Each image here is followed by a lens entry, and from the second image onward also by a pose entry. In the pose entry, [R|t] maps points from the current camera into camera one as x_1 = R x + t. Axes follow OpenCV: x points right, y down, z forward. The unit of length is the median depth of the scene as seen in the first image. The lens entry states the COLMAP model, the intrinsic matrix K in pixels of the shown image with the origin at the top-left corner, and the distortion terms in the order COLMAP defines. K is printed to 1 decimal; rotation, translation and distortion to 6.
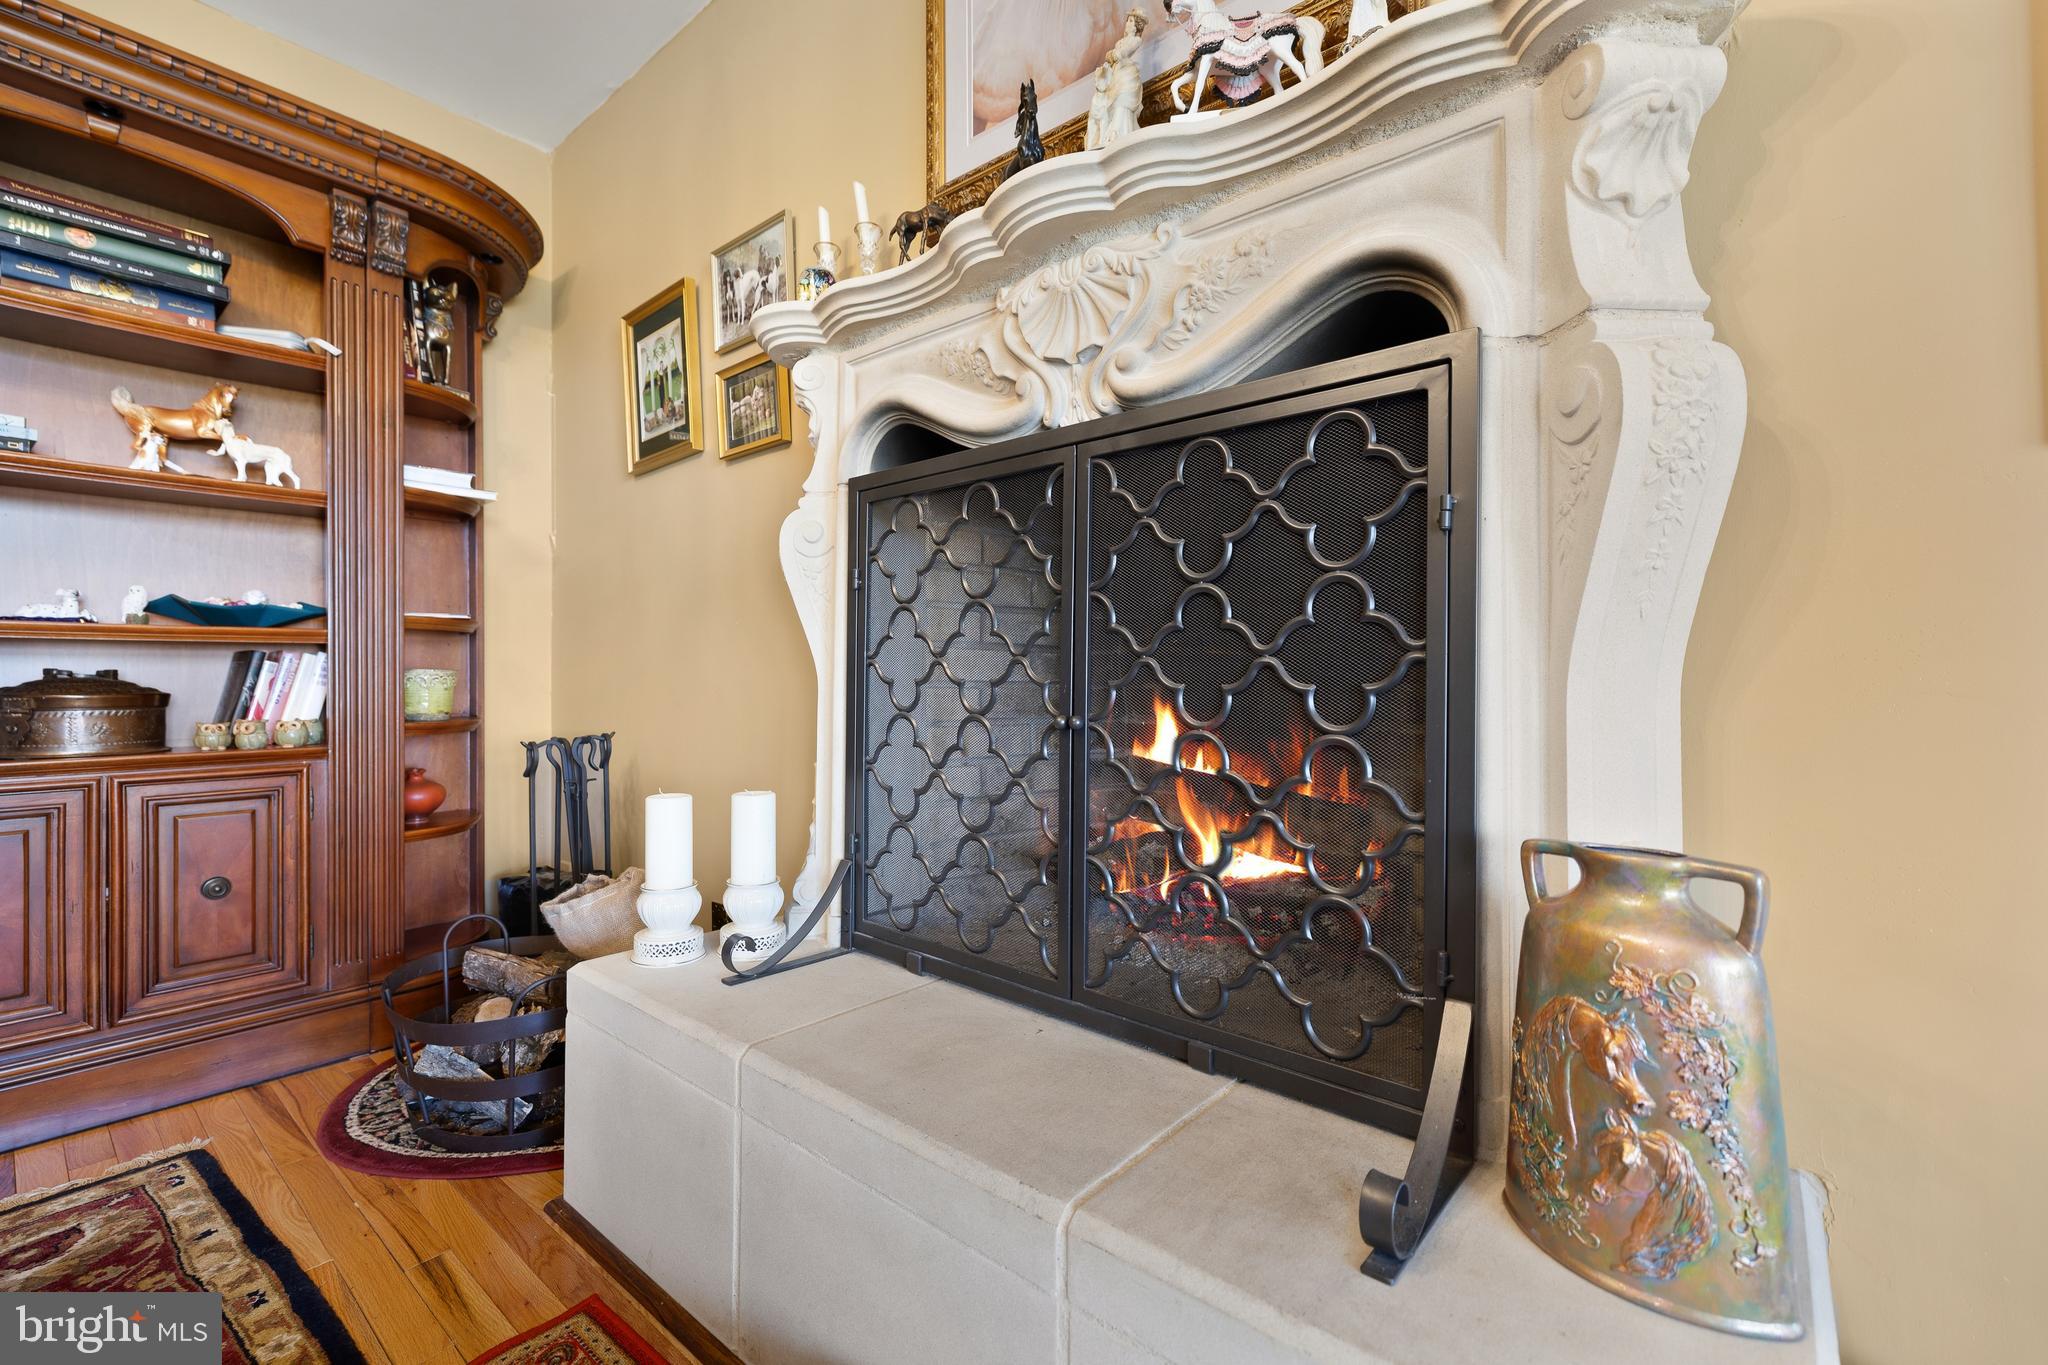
lens RADIAL K [[864.2, 0, 1023.4], [0, 864.2, 677.9], [0, 0, 1]] dist [0.000537, -0.000248]
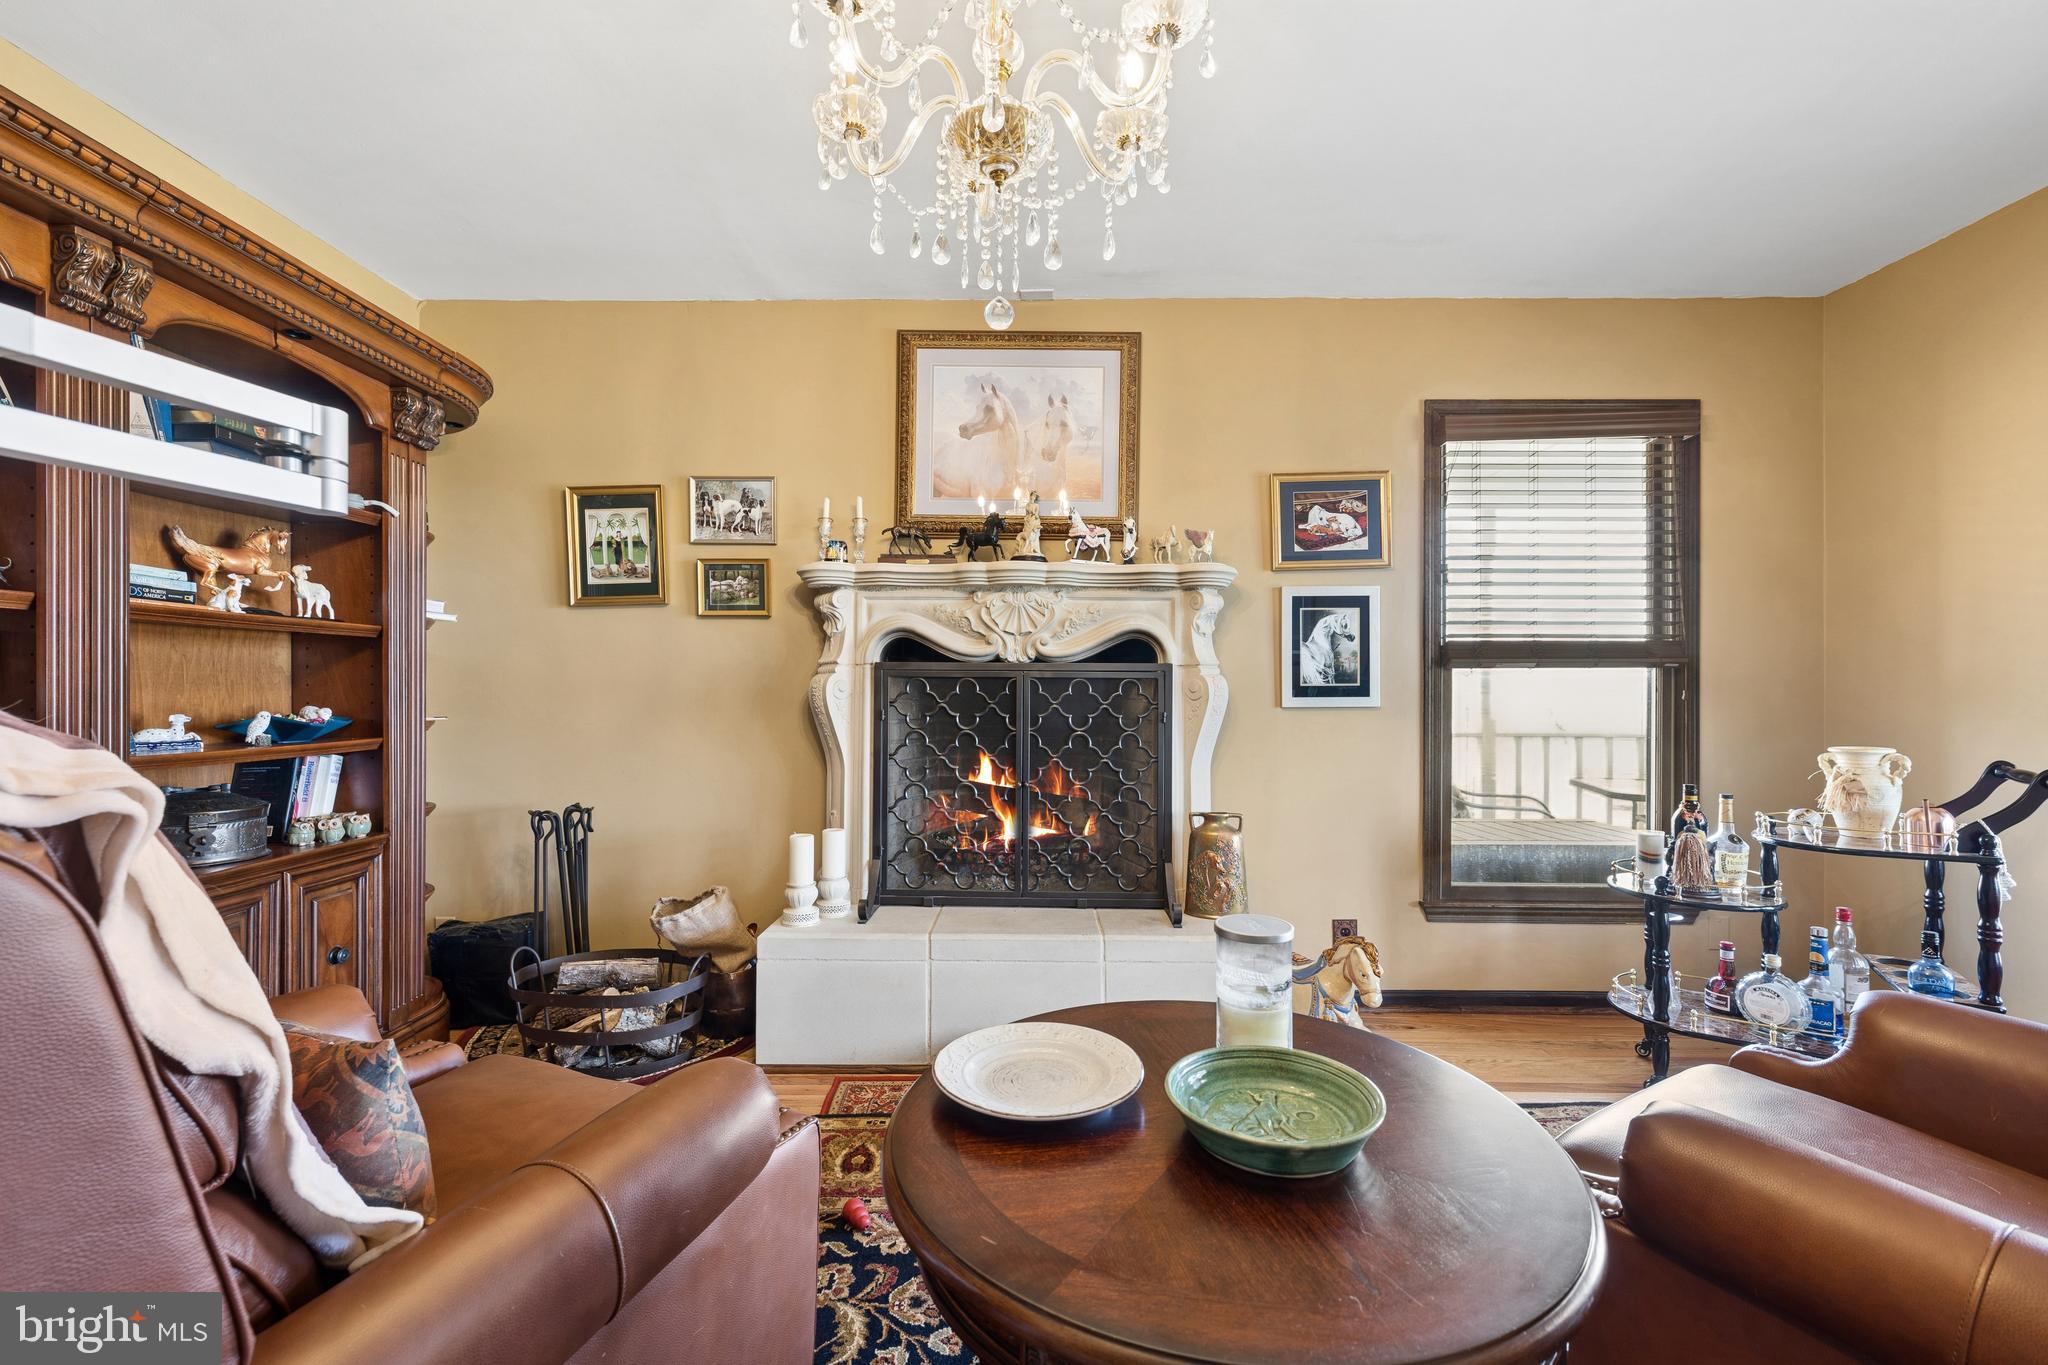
lens RADIAL K [[860.7, 0, 1031.4], [0, 860.7, 687.0], [0, 0, 1]] dist [0.002167, -0.000004]
pose [[0.768087, 0.007423, 0.640303, -1.253074], [-0.003184, 0.999965, -0.007773, -0.173384], [-0.640338, 0.003932, 0.768083, -0.754222]]
